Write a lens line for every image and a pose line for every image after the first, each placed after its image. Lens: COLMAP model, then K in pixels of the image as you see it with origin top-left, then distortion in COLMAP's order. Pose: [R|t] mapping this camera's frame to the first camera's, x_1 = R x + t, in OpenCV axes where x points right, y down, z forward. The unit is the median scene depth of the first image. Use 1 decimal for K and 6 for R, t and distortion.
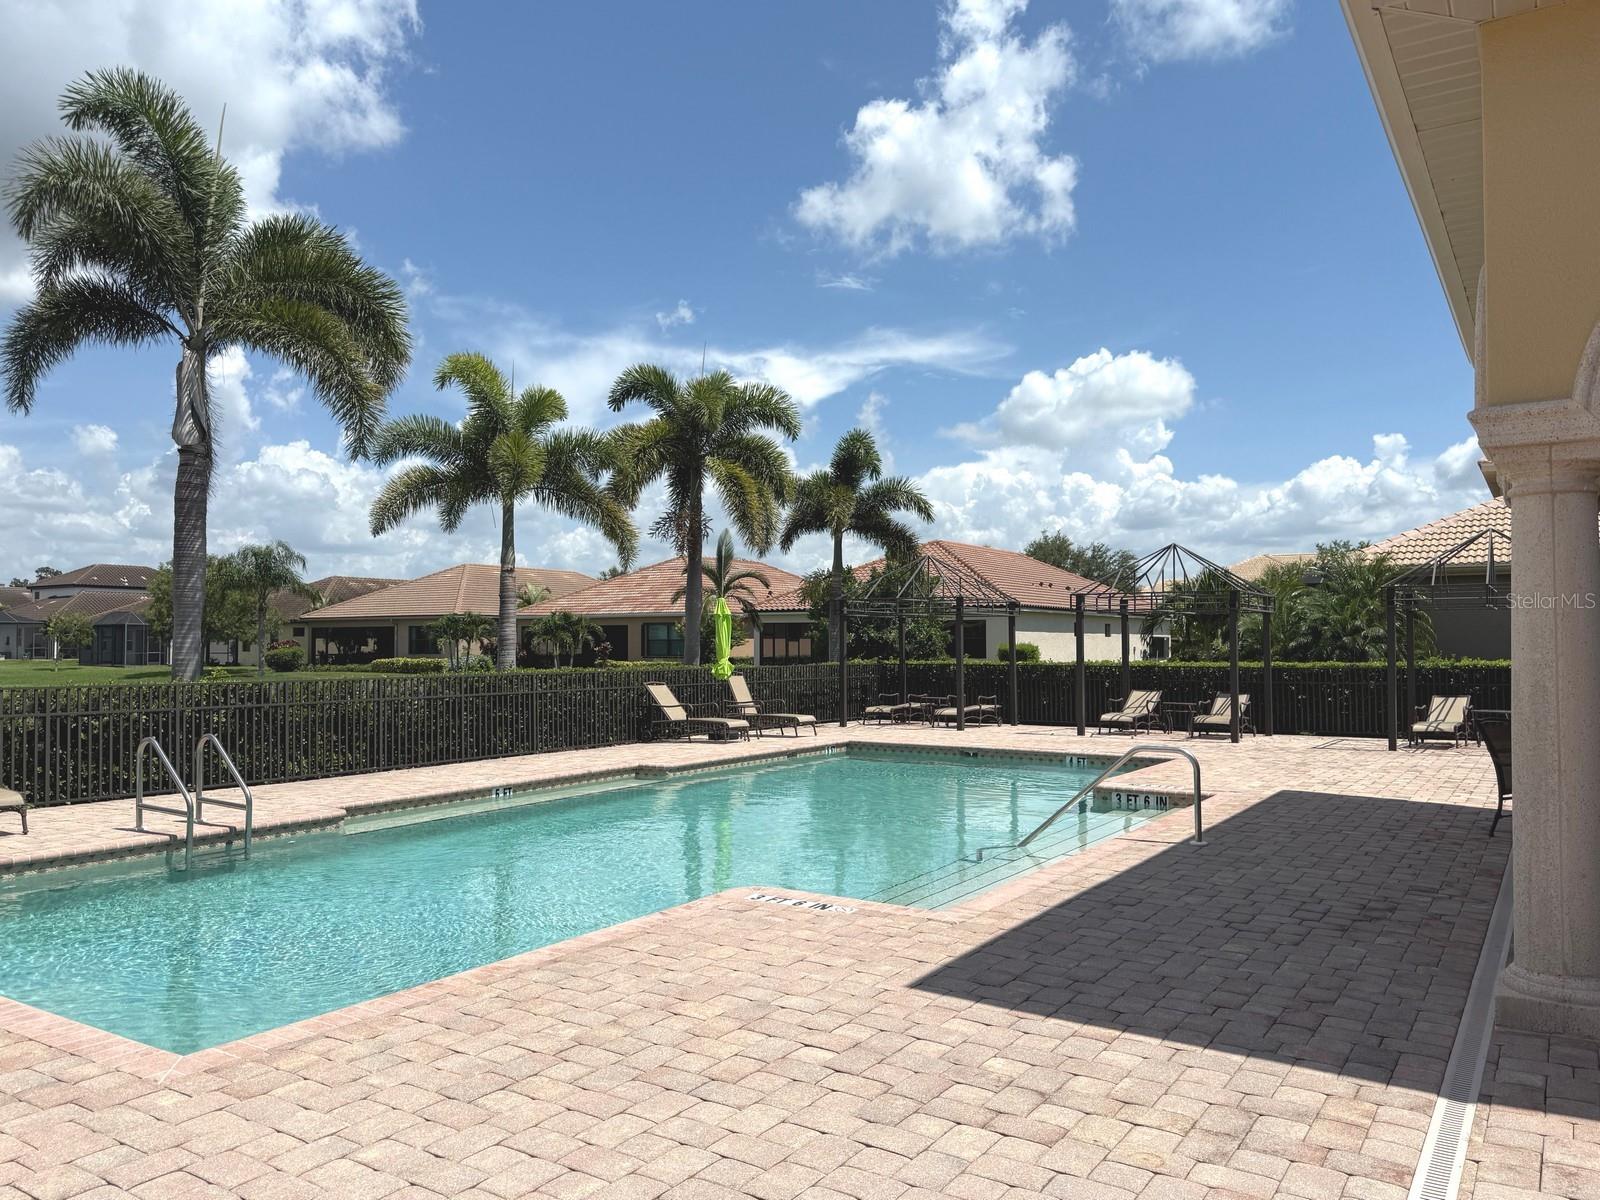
lens RADIAL K [[1203.2, 0, 815.3], [0, 1203.2, 608.3], [0, 0, 1]] dist [0.053267, -0.071170]
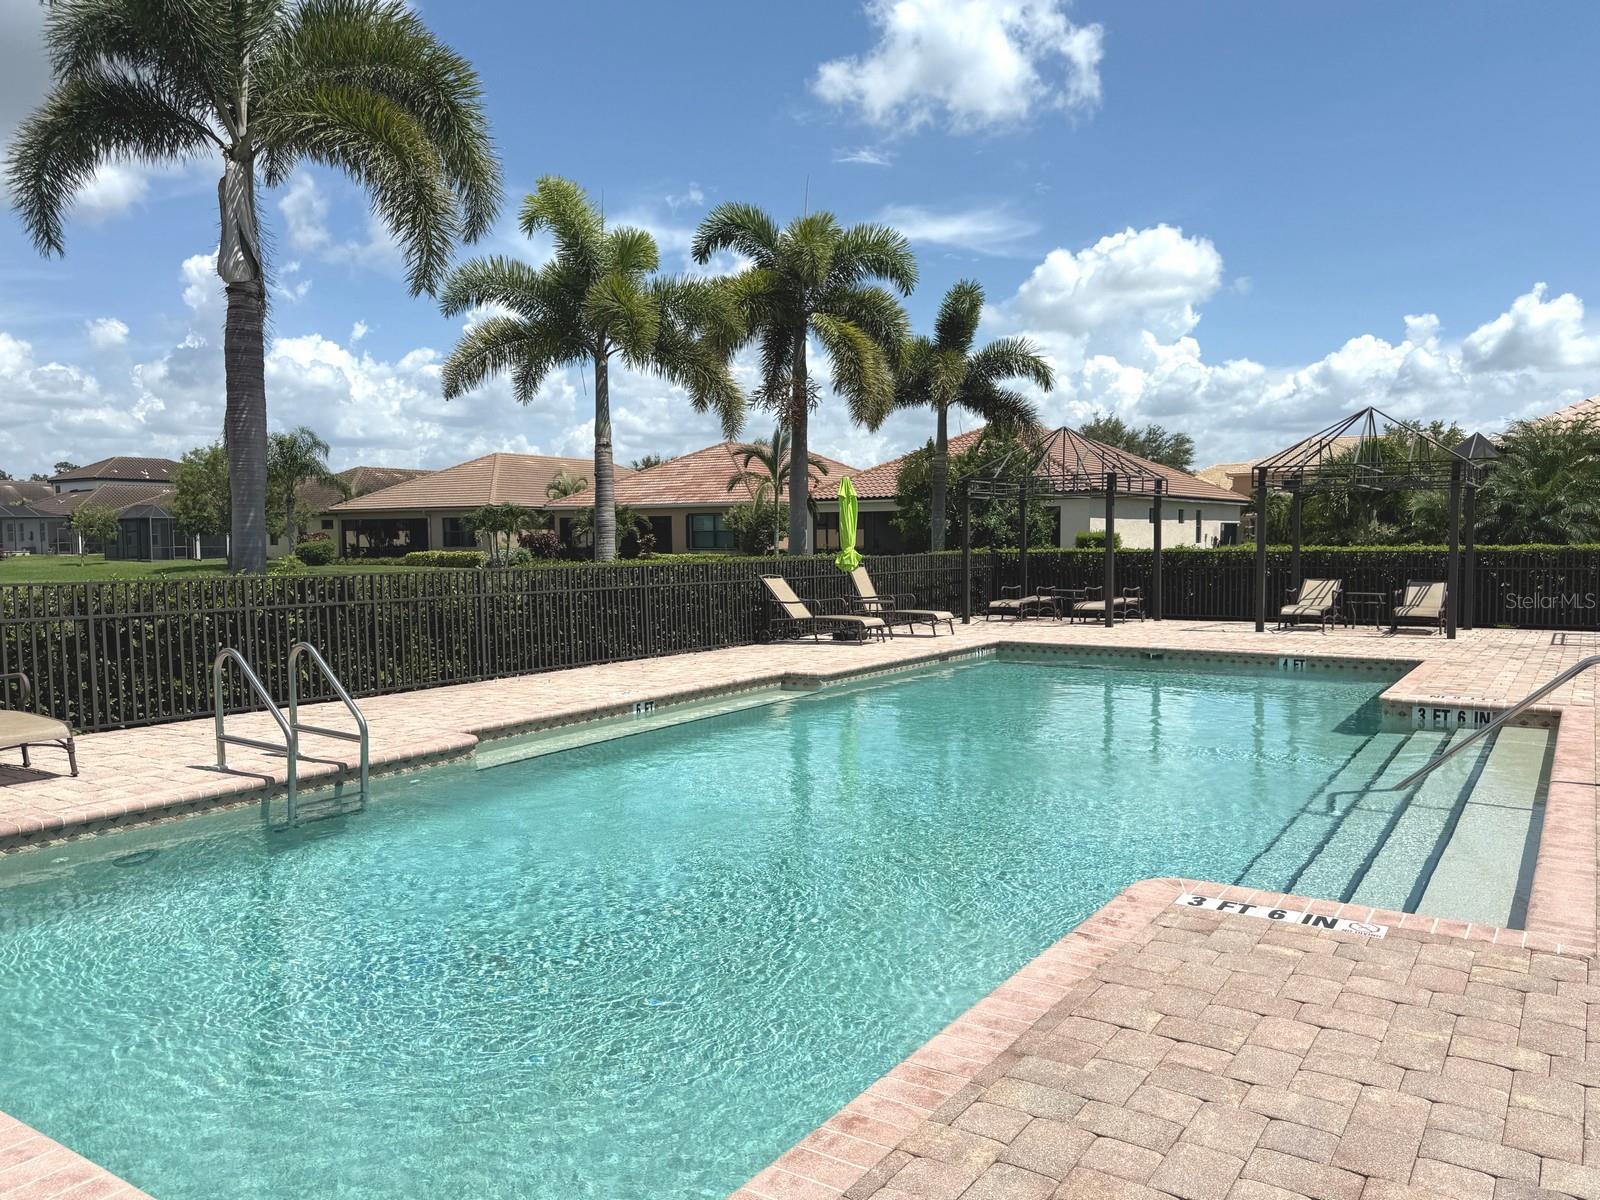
lens RADIAL K [[1203.2, 0, 796.5], [0, 1203.2, 608.8], [0, 0, 1]] dist [0.053267, -0.071170]
pose [[0.999659, -0.005325, -0.025550, -0.118356], [0.007593, 0.995956, 0.089520, 0.011869], [0.024970, -0.089683, 0.995657, 0.174732]]
